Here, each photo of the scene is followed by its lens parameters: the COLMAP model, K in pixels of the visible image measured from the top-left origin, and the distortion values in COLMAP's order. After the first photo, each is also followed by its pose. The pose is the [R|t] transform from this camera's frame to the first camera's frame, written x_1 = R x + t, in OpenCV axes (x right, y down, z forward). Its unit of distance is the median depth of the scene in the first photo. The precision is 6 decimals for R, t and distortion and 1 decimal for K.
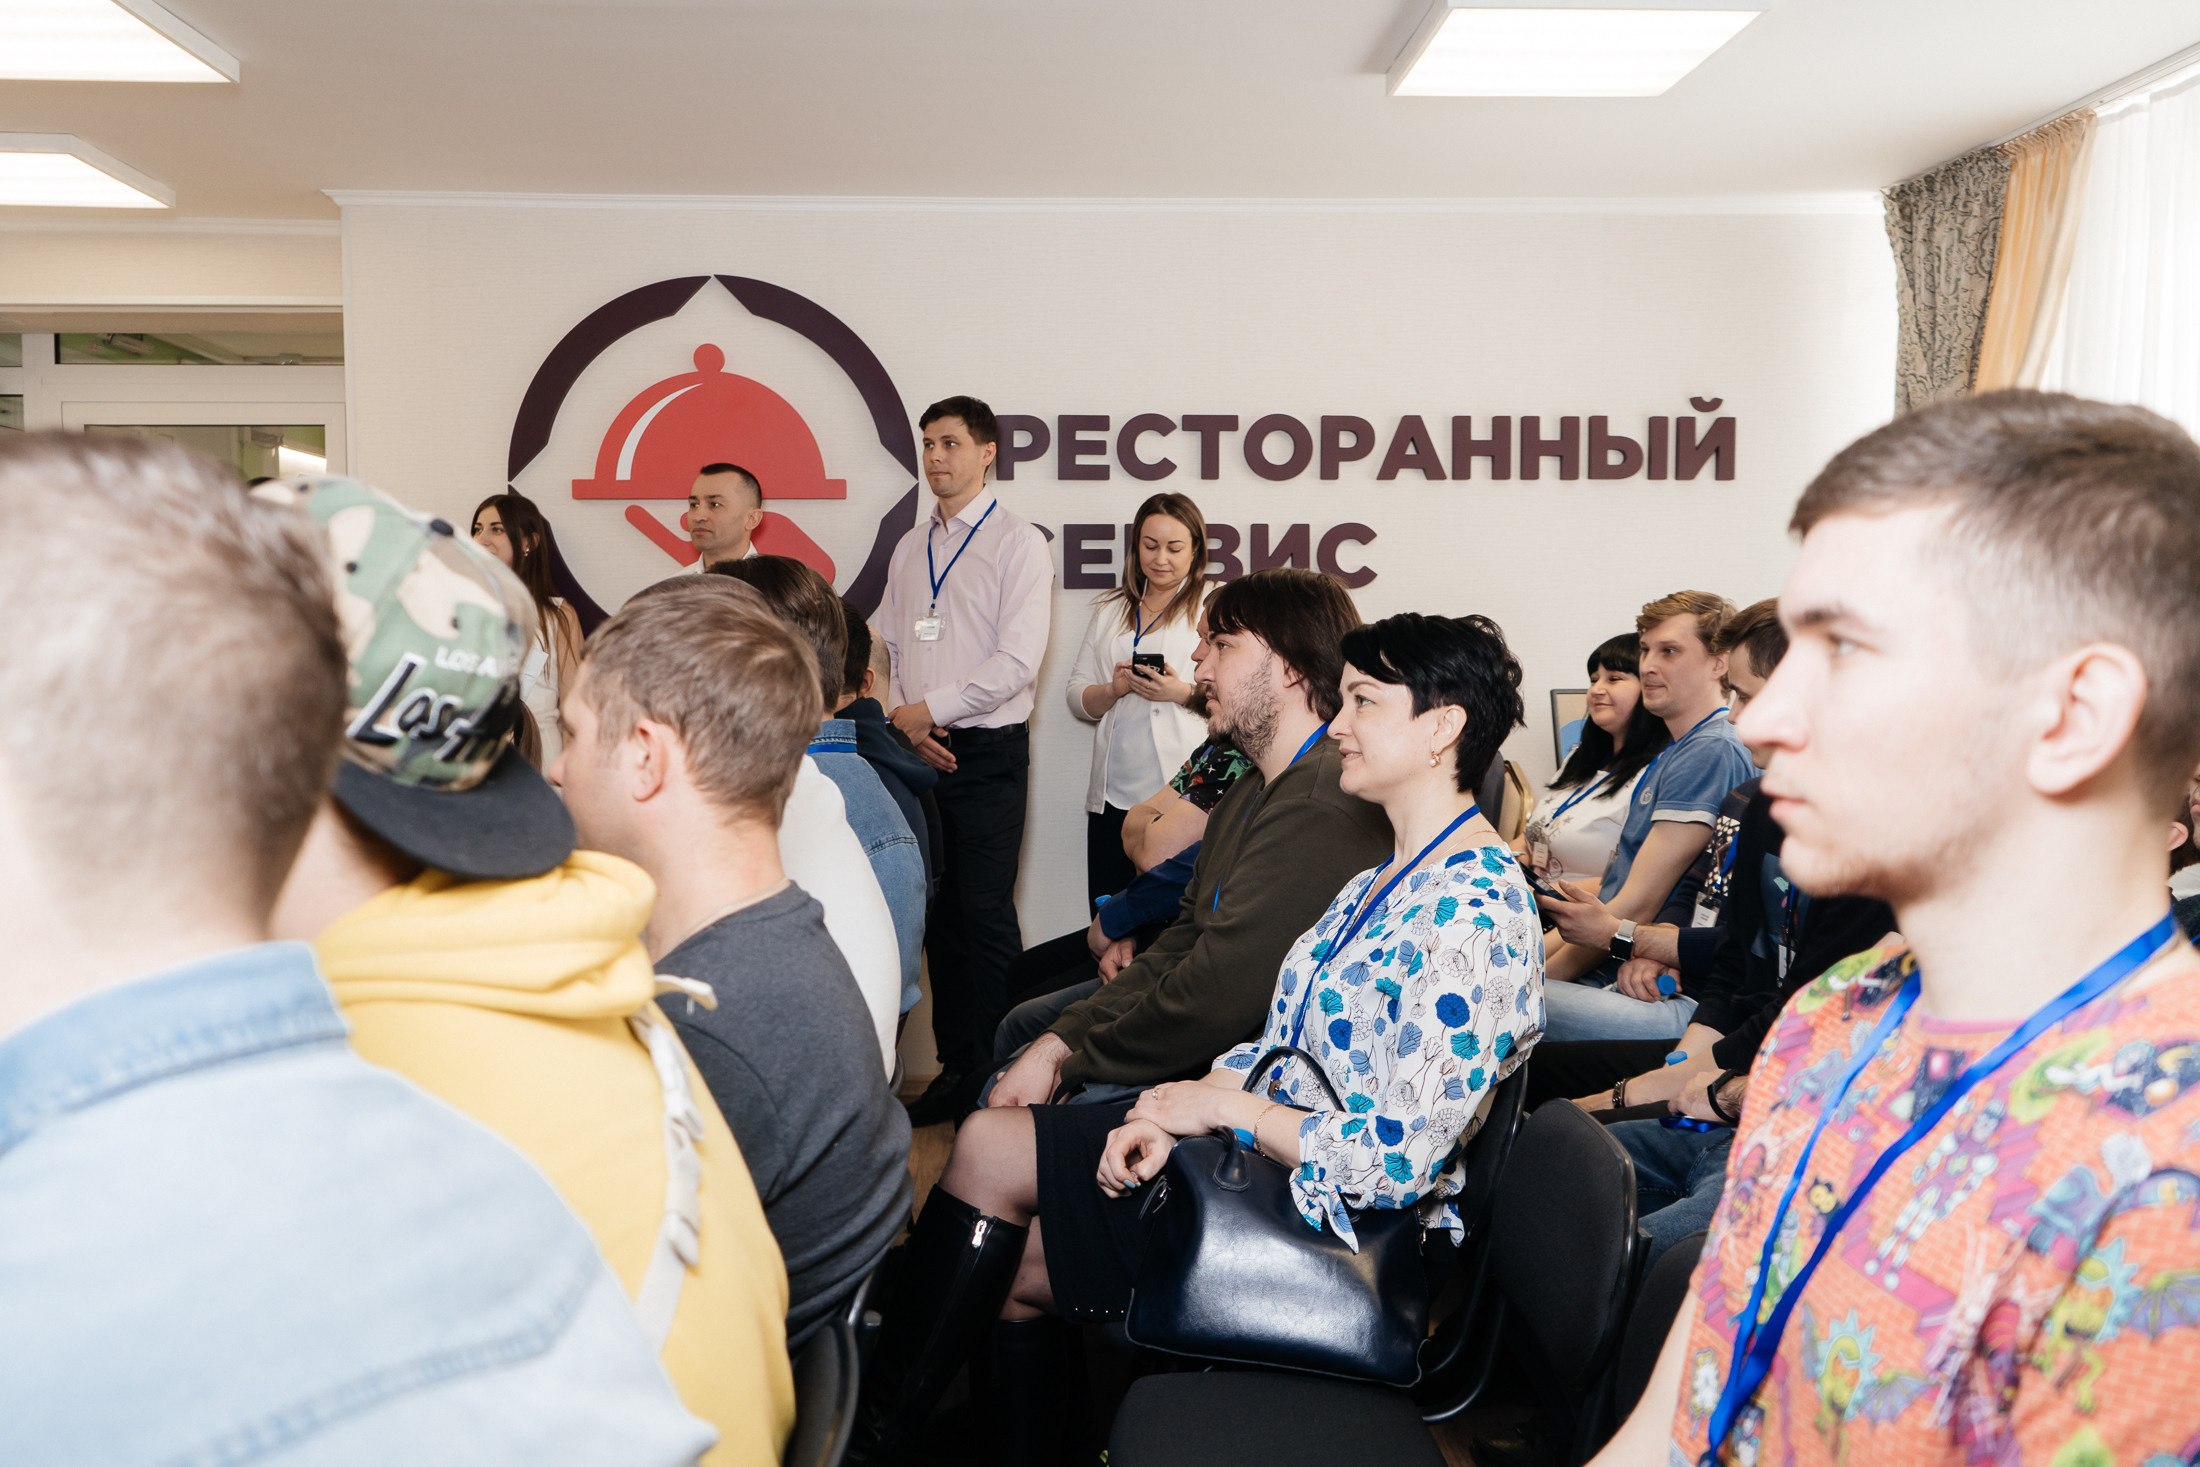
lens RADIAL K [[1933.9, 0, 1092.8], [0, 1933.9, 713.5], [0, 0, 1]] dist [0.004091, -0.028962]
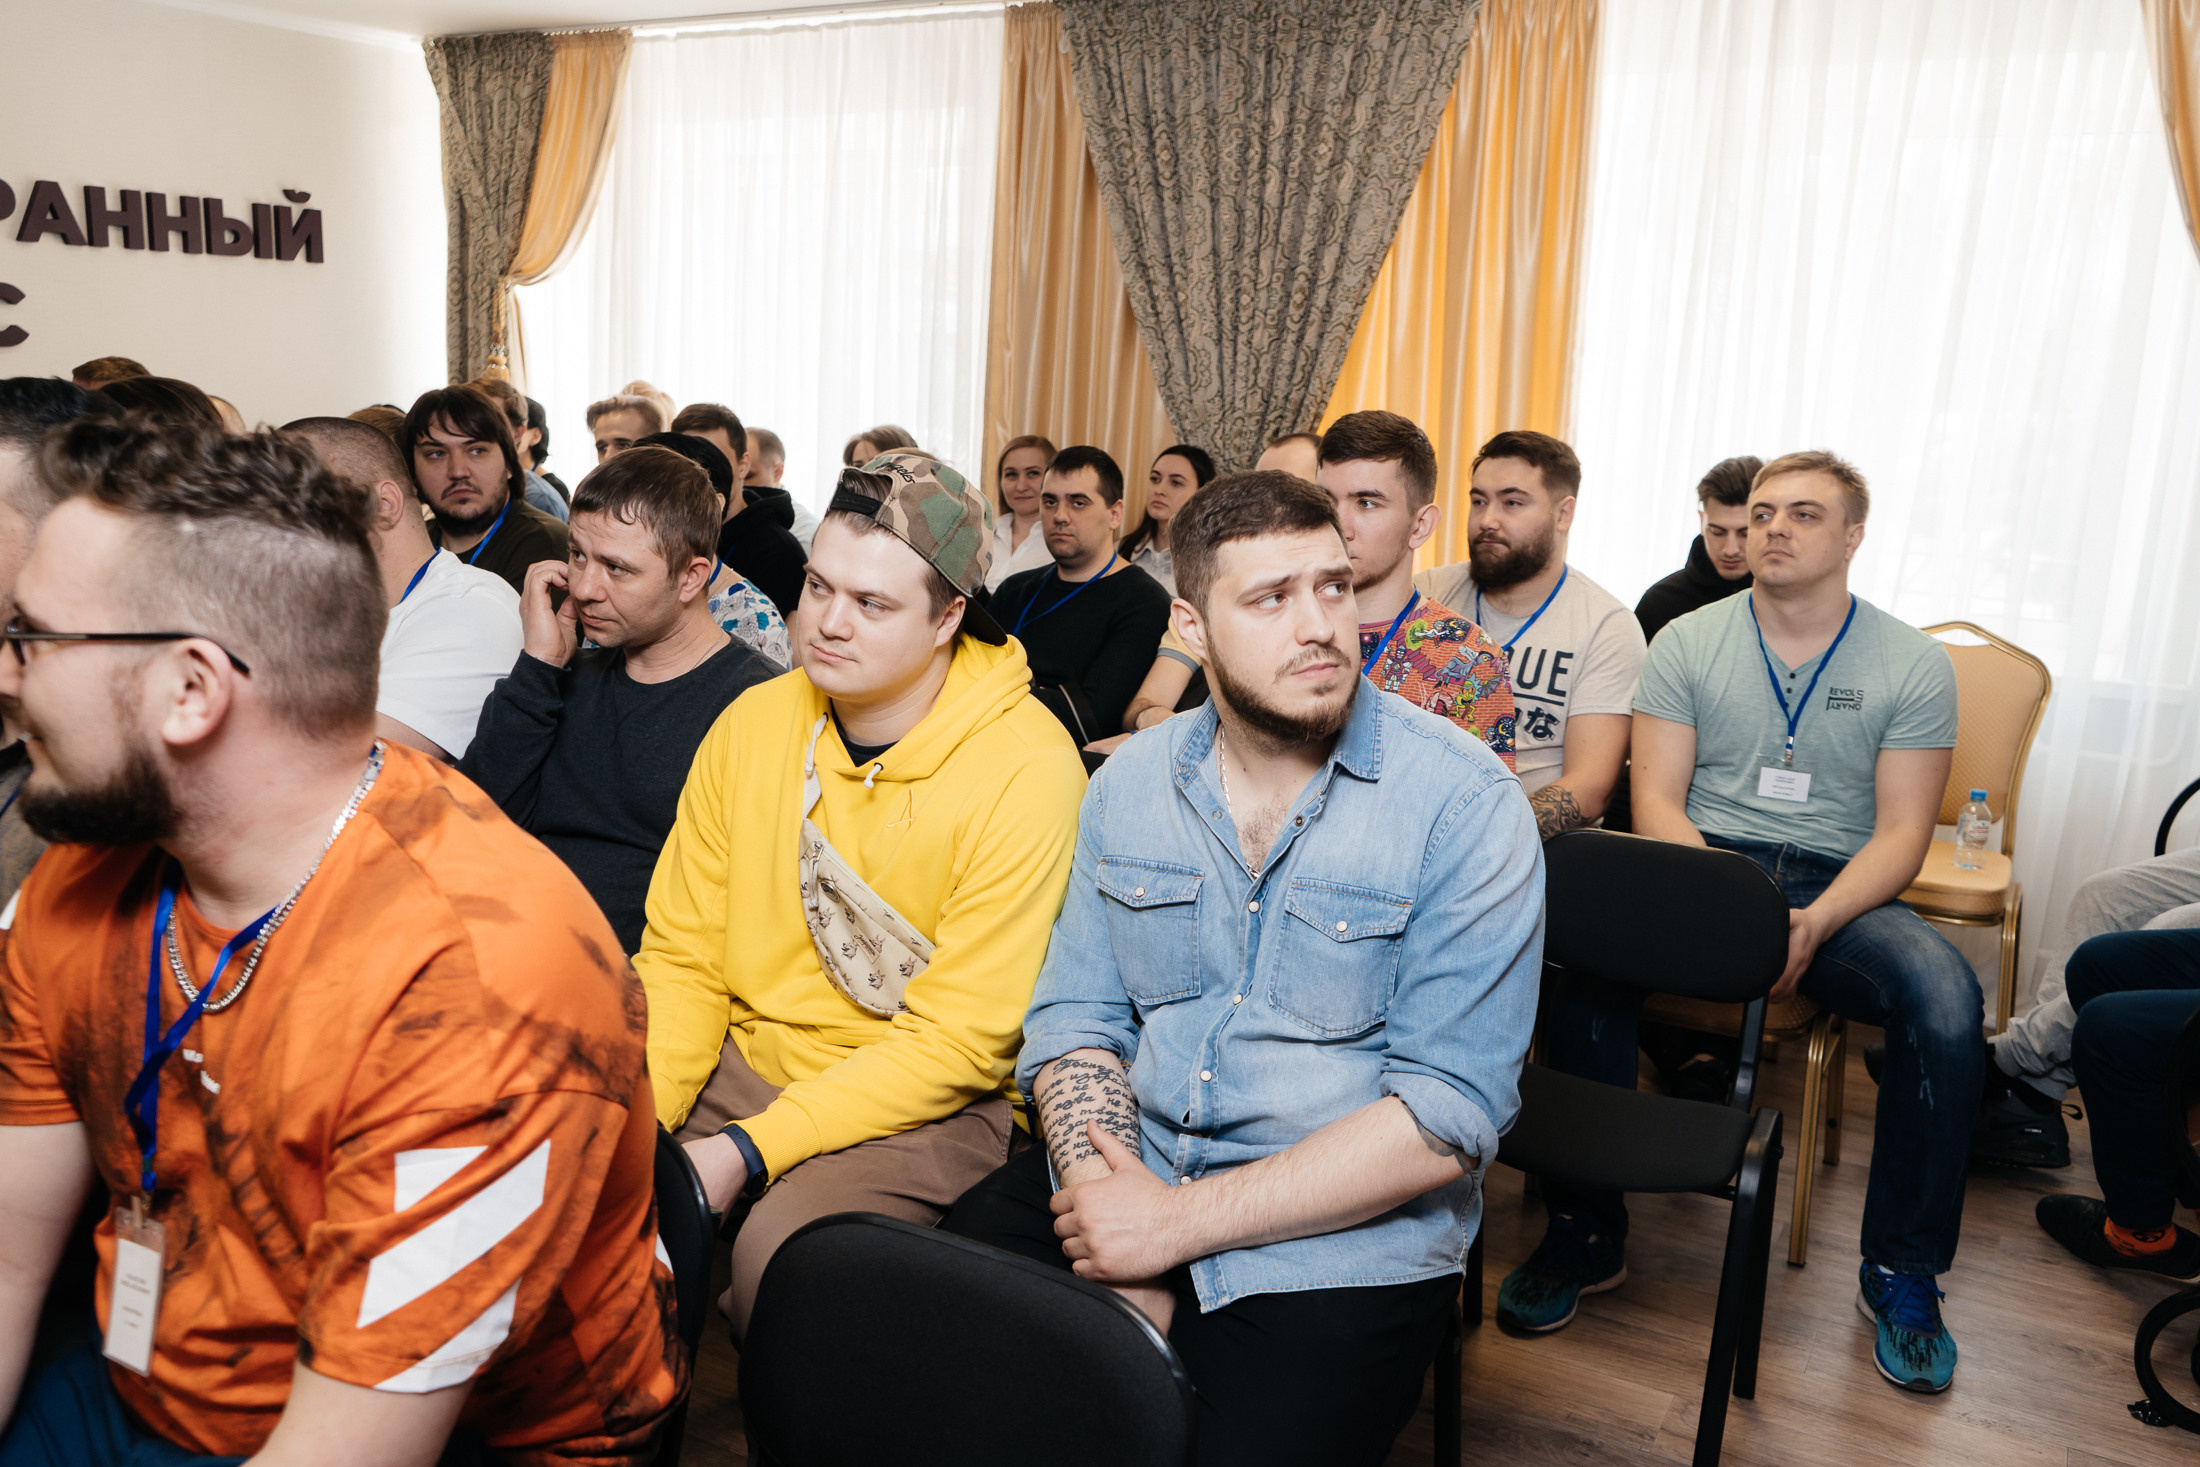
lens RADIAL K [[1755.2, 0, 1094.2], [0, 1755.2, 716.1], [0, 0, 1]] dist [0.011725, -0.011532]
pose [[0.559521, -0.140795, 0.816770, -0.352278], [0.001491, 0.985635, 0.168882, -0.027727], [-0.828815, -0.093276, 0.551693, -0.037183]]
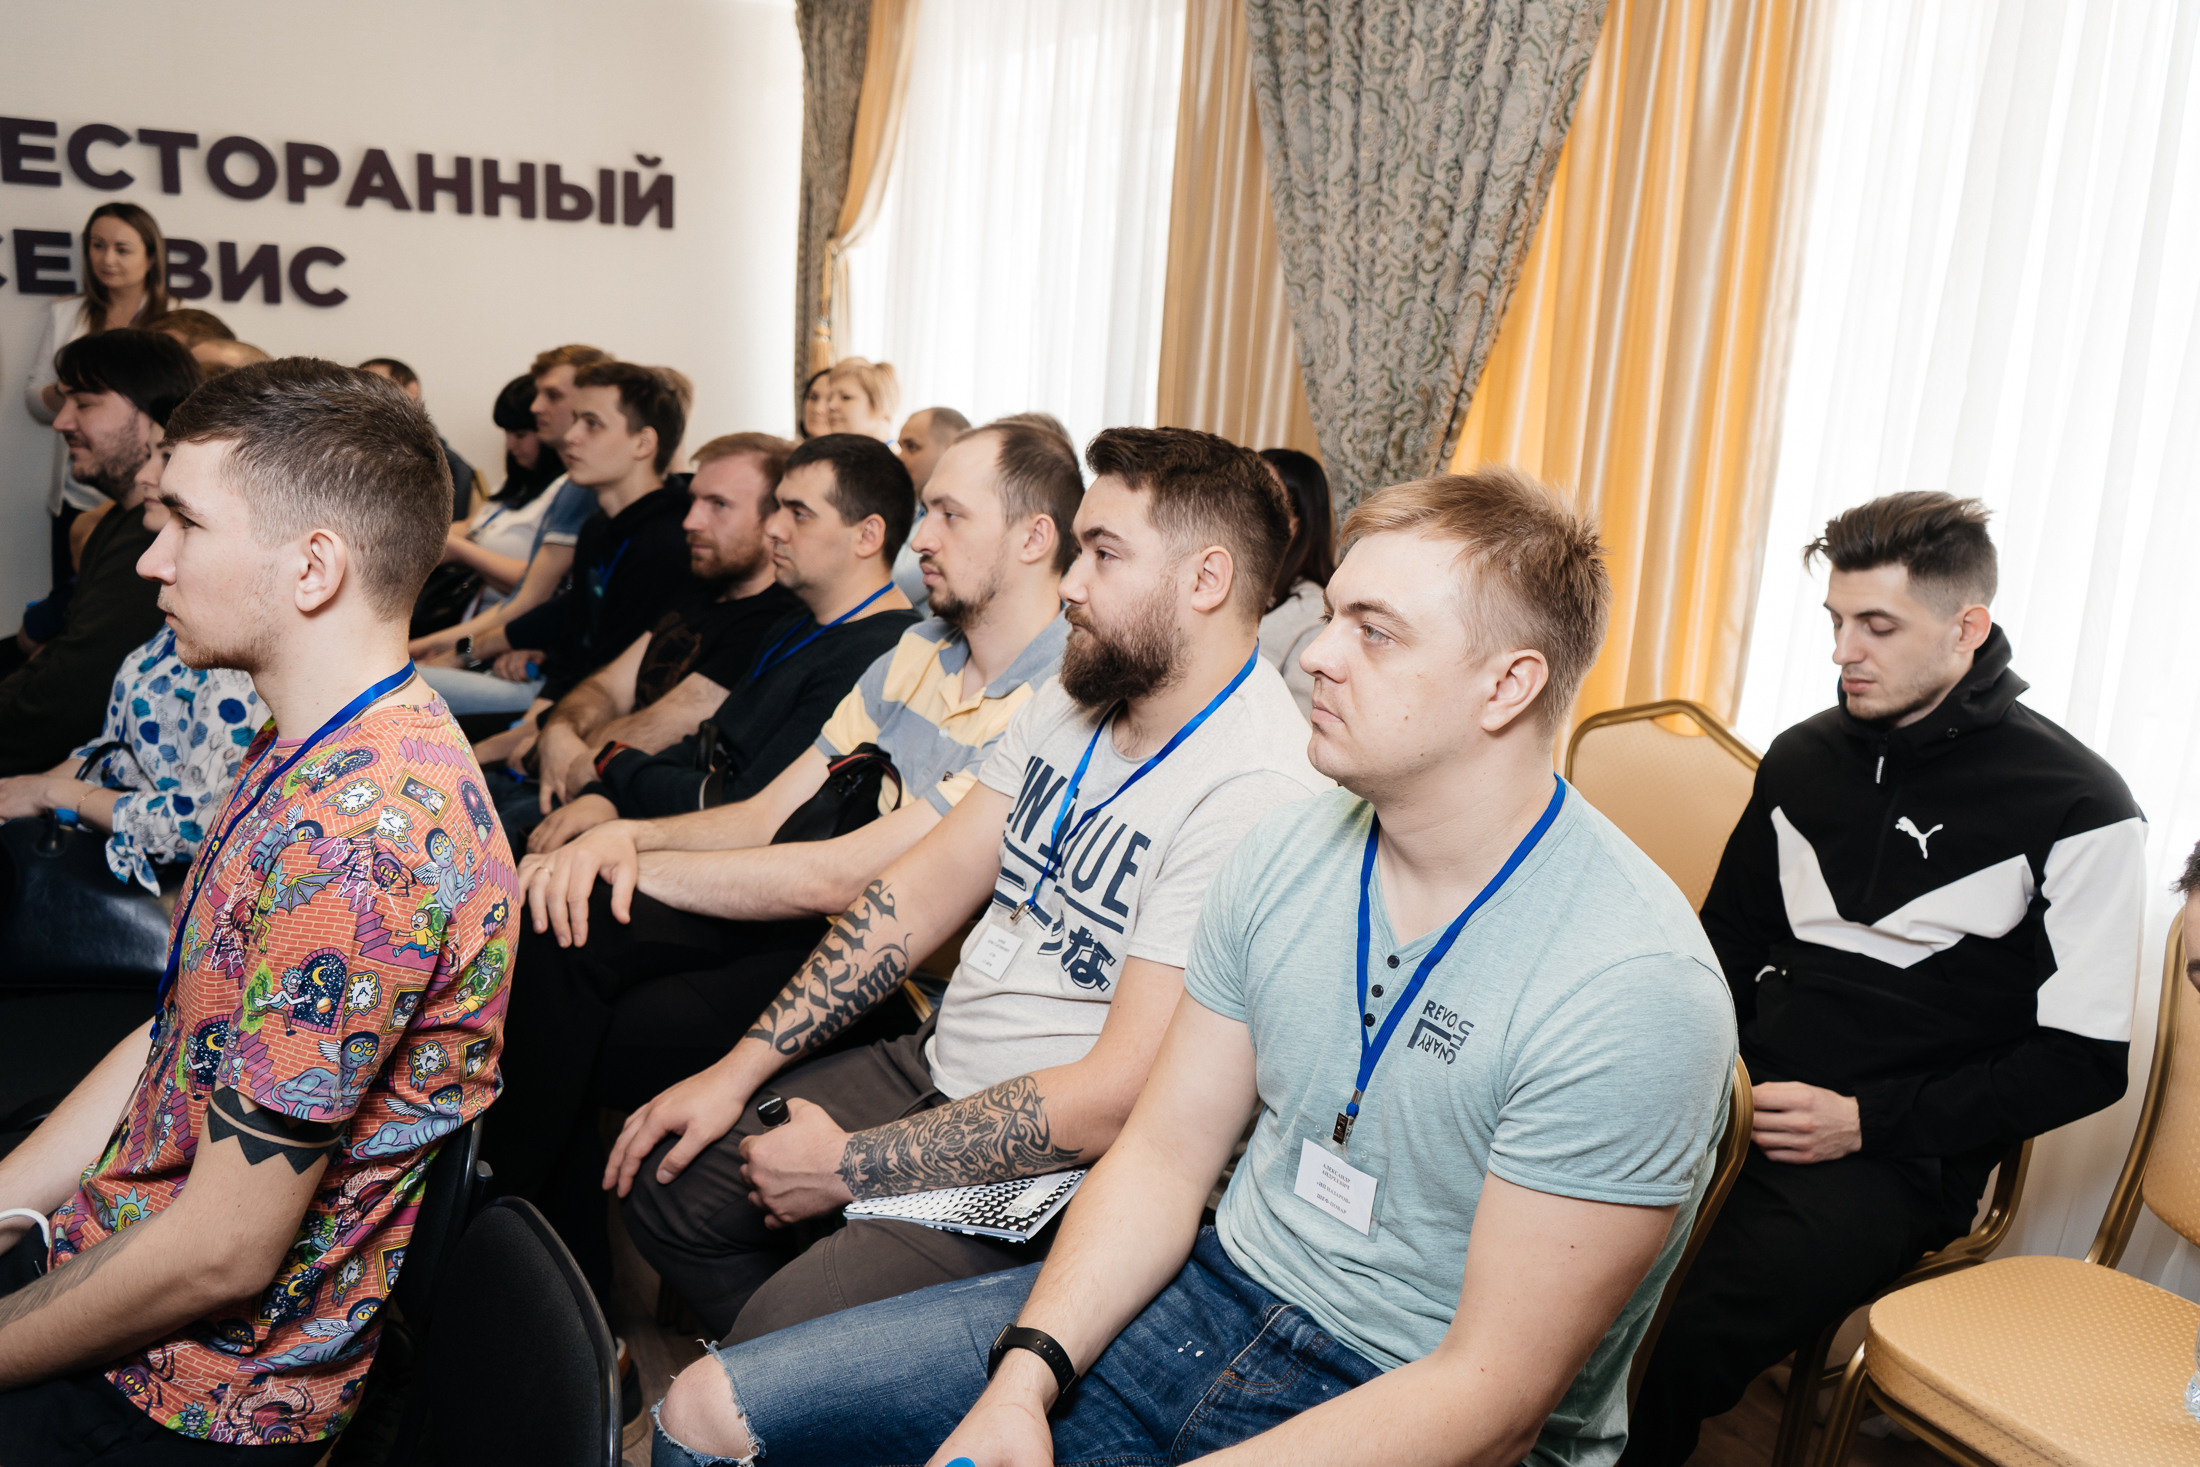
lens RADIAL K [[1755.2, 0, 1081.1], [0, 1755.2, 746.0], [0, 0, 1]] dist [0.011725, -0.011532]
pose [[0.896588, -0.057027, 0.439178, 0.067933], [-0.031609, 0.980905, 0.191900, -0.026644], [-0.441735, -0.185937, 0.877666, -0.115223]]
